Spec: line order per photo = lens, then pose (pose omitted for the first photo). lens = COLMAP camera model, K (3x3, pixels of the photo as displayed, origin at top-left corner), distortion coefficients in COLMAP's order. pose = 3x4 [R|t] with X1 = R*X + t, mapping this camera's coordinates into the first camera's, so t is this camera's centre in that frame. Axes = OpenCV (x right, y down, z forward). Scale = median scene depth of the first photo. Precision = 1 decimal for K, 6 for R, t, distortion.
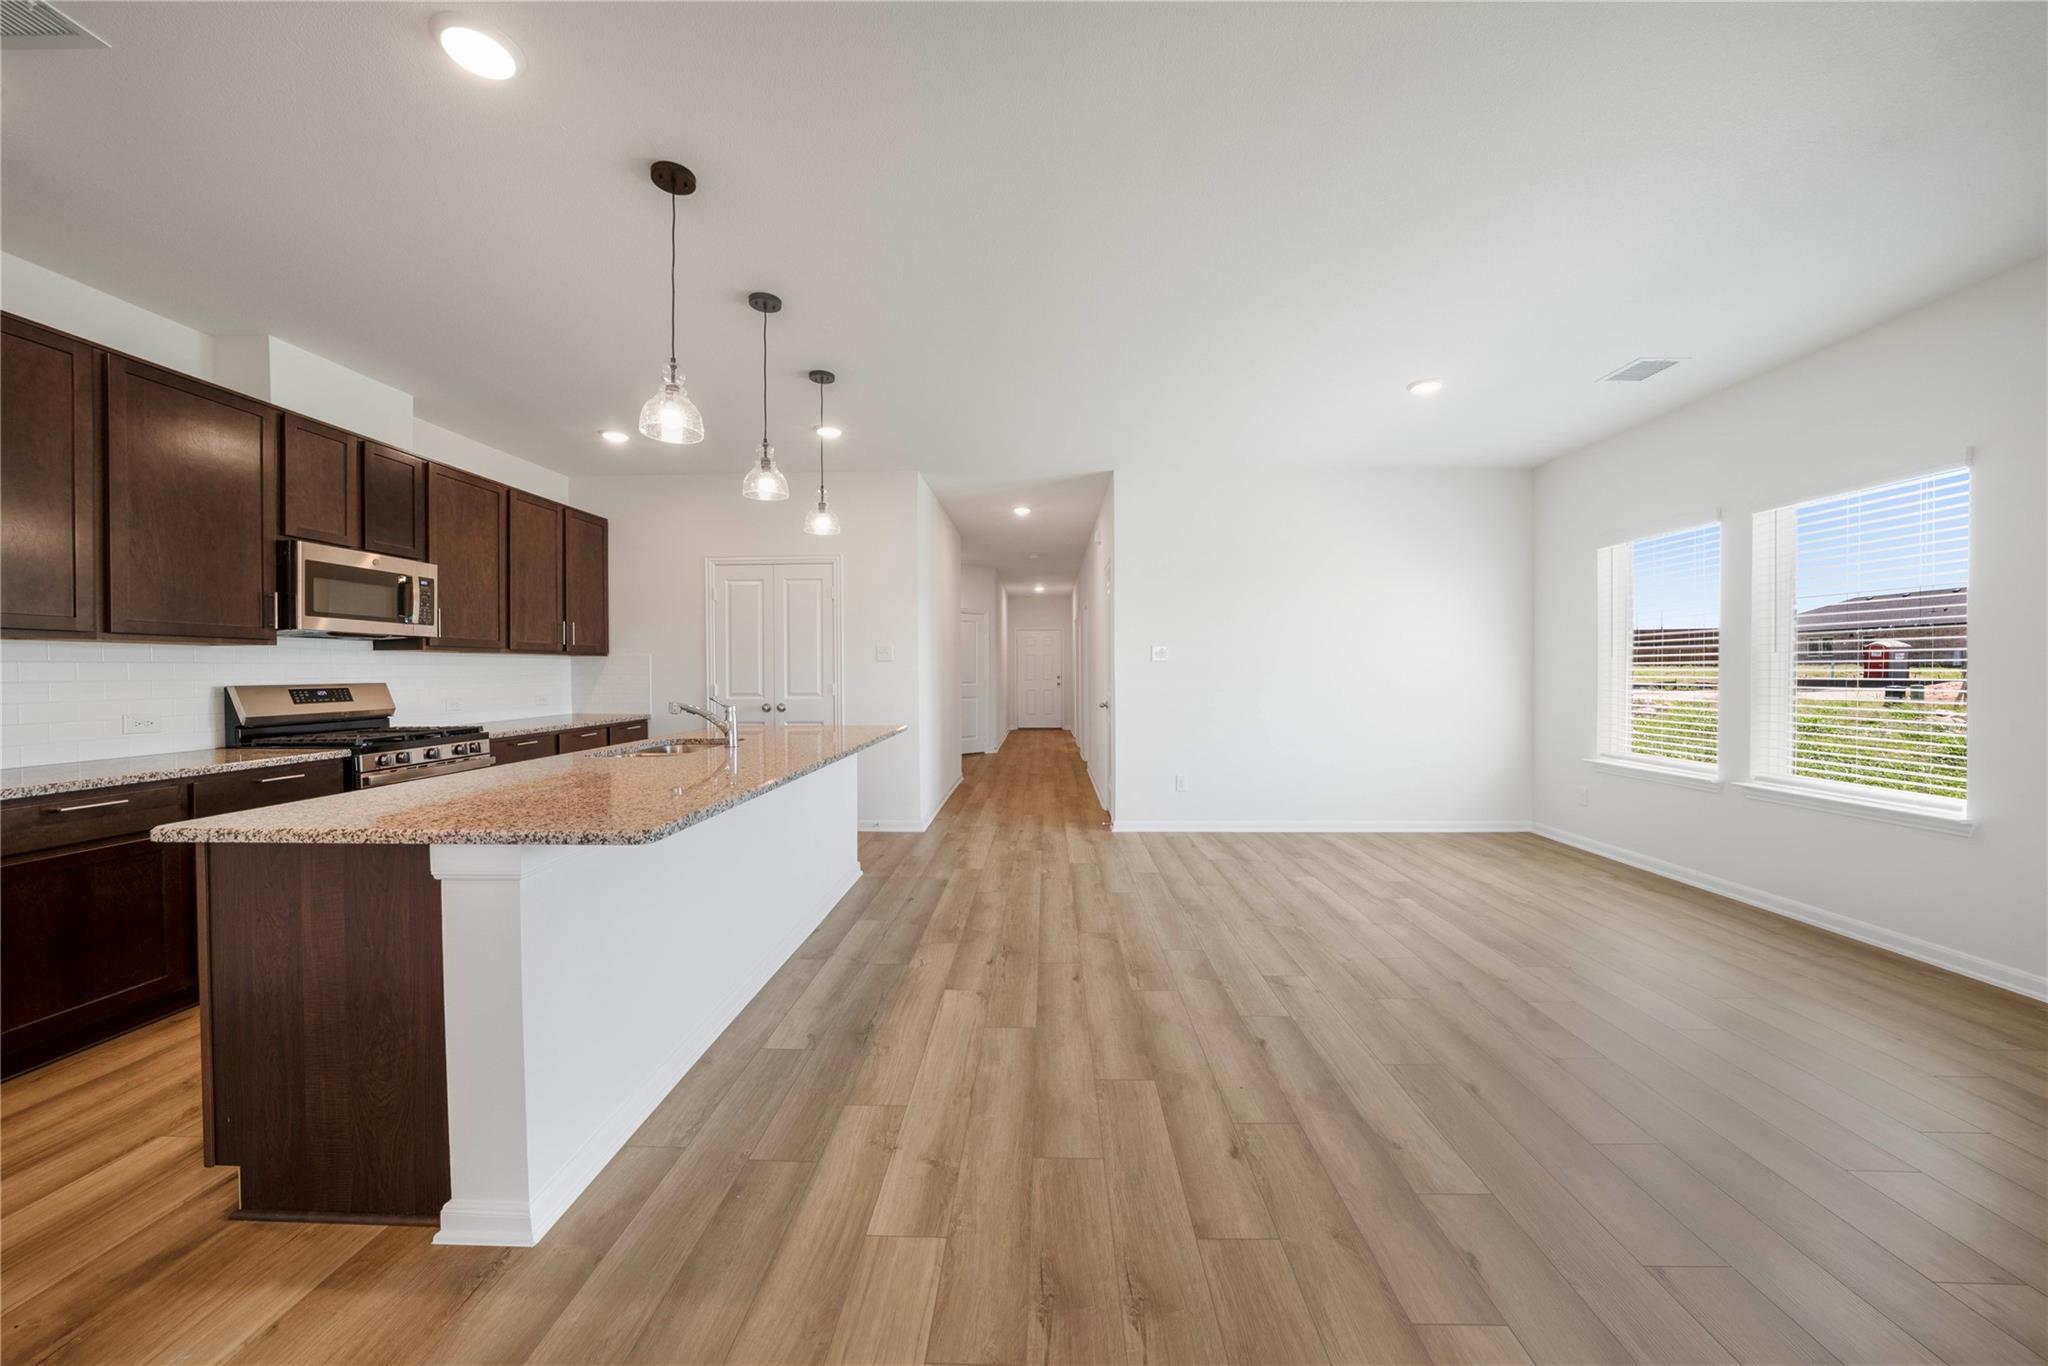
lens RADIAL K [[715.6, 0, 1026.1], [0, 715.6, 677.7], [0, 0, 1]] dist [-0.031673, 0.006451]
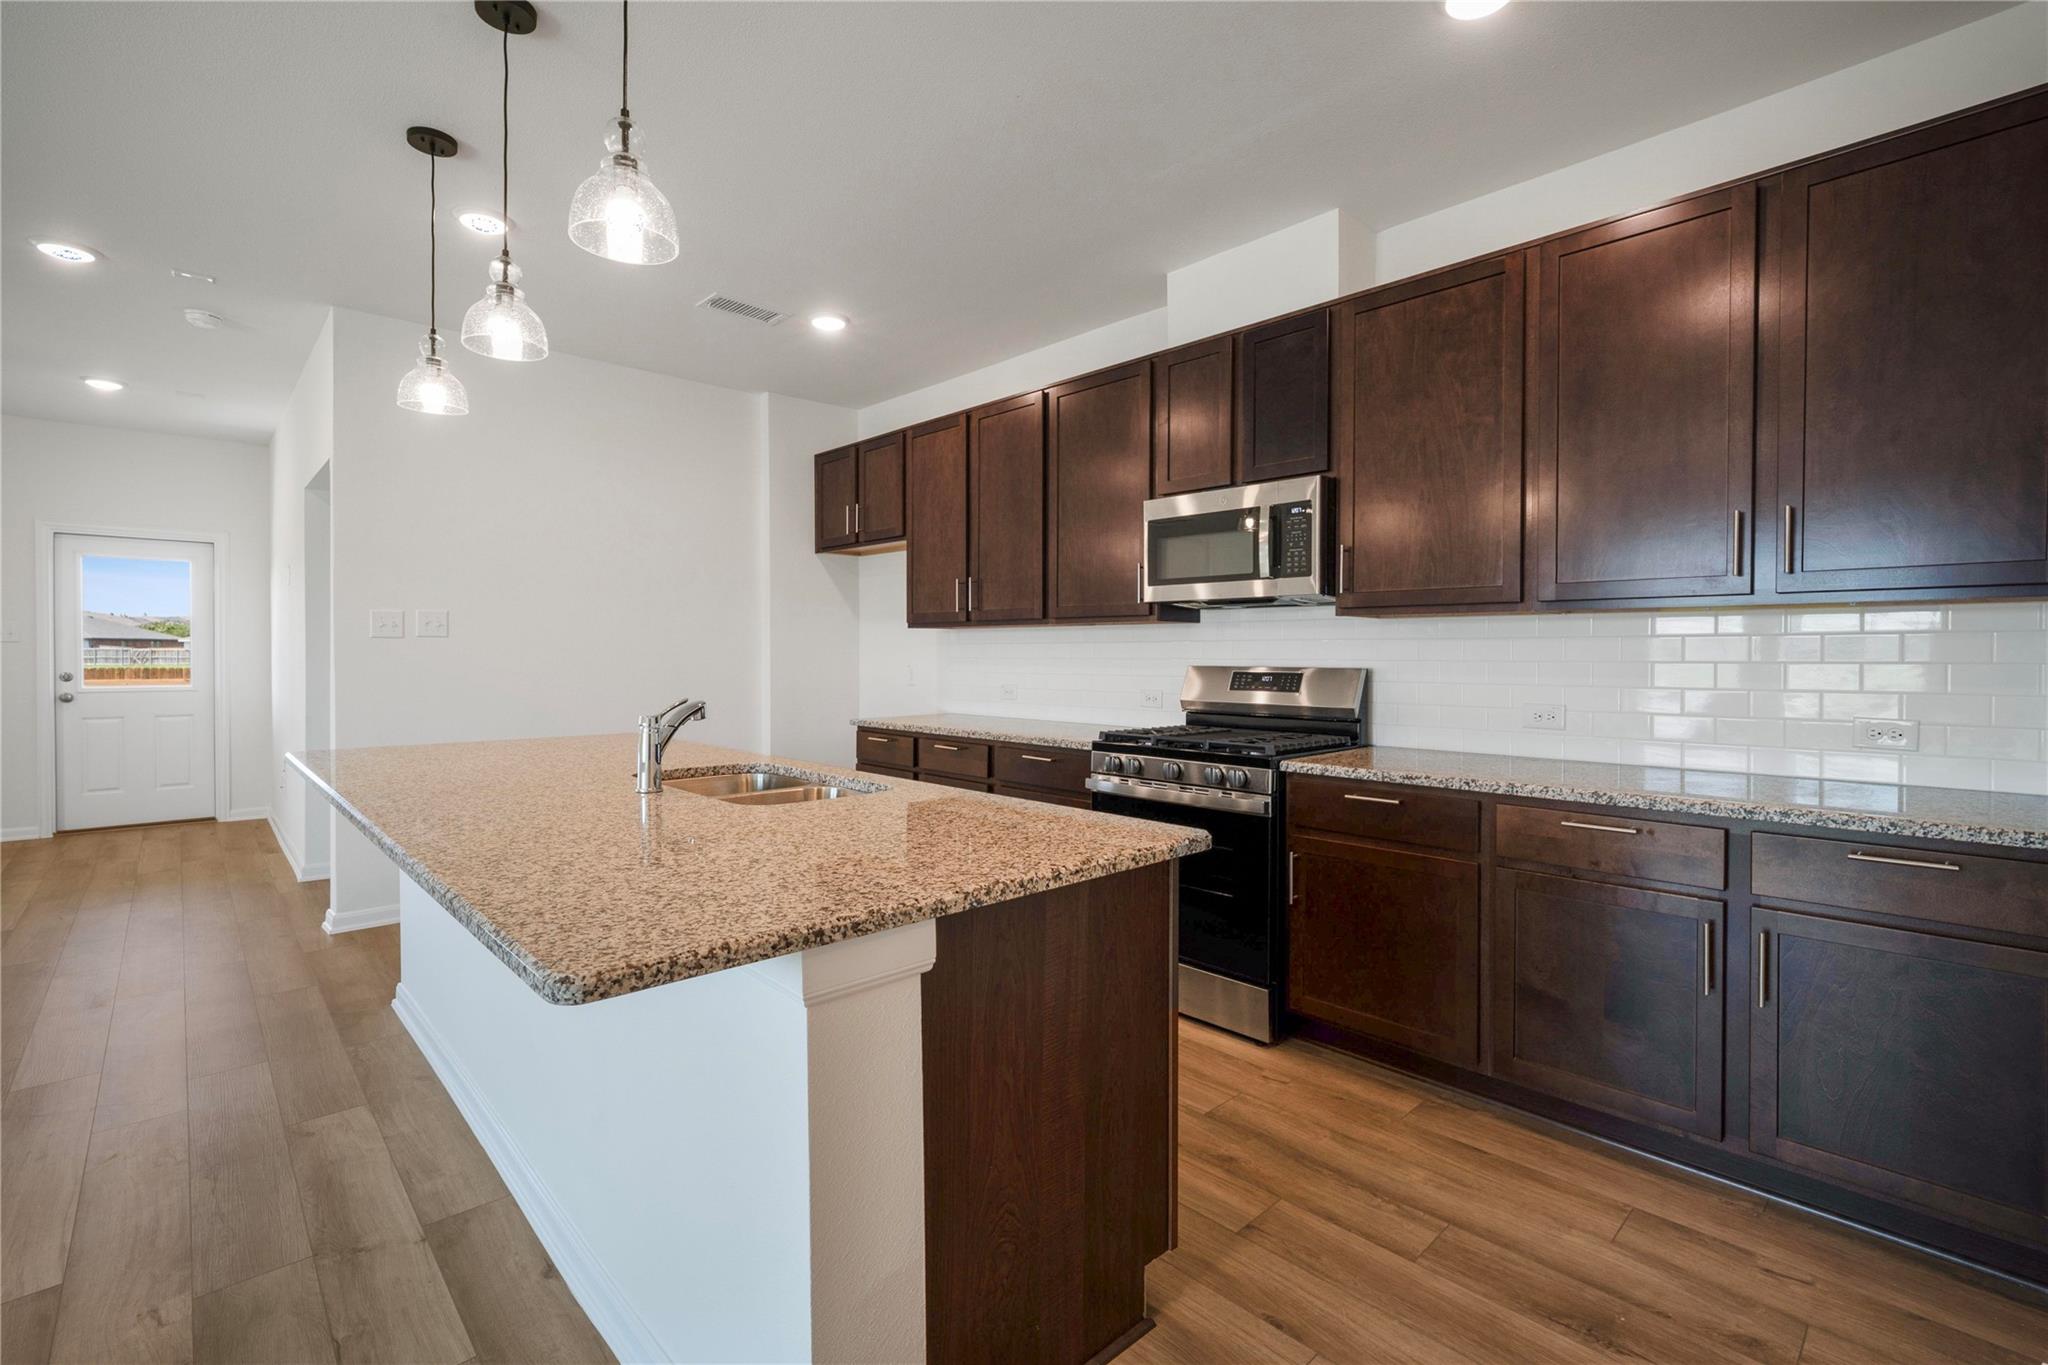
lens RADIAL K [[909.1, 0, 1024.2], [0, 909.1, 650.2], [0, 0, 1]] dist [0.002275, 0.000417]
pose [[-0.712981, 0.000090, -0.701183, -0.119628], [-0.003941, 0.999984, 0.004135, -0.012382], [0.701172, 0.005711, -0.712969, 1.593086]]
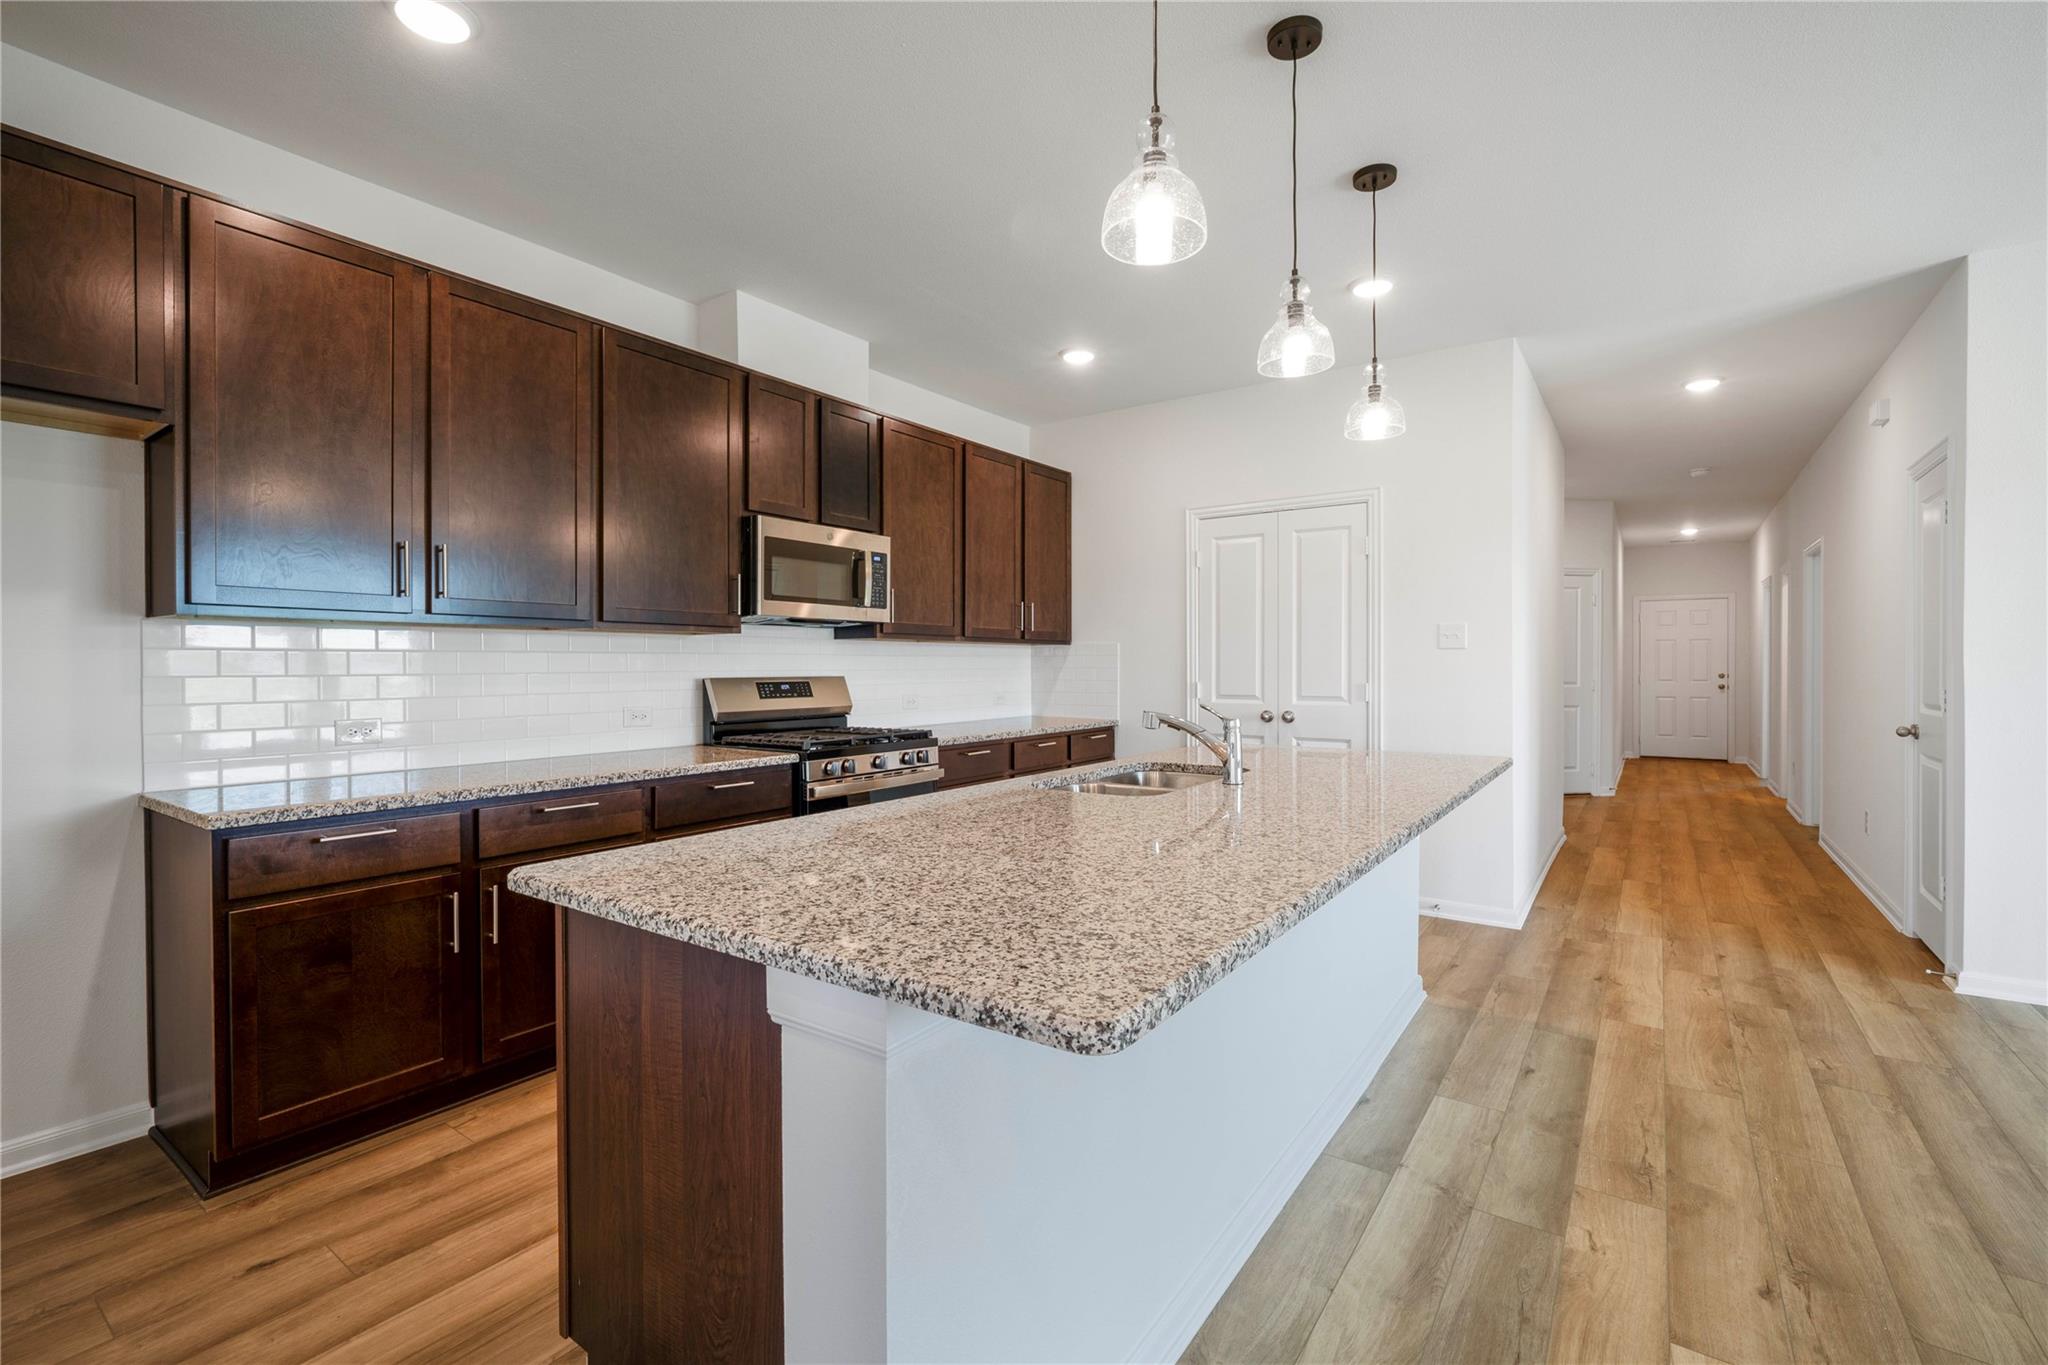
lens RADIAL K [[891.1, 0, 1024.0], [0, 891.1, 682.5], [0, 0, 1]] dist [-0.000705, 0.000041]
pose [[0.829377, 0.013371, -0.558529, -0.120339], [-0.007668, 0.999892, 0.012550, -0.000591], [0.558637, -0.006126, 0.829390, 0.228566]]
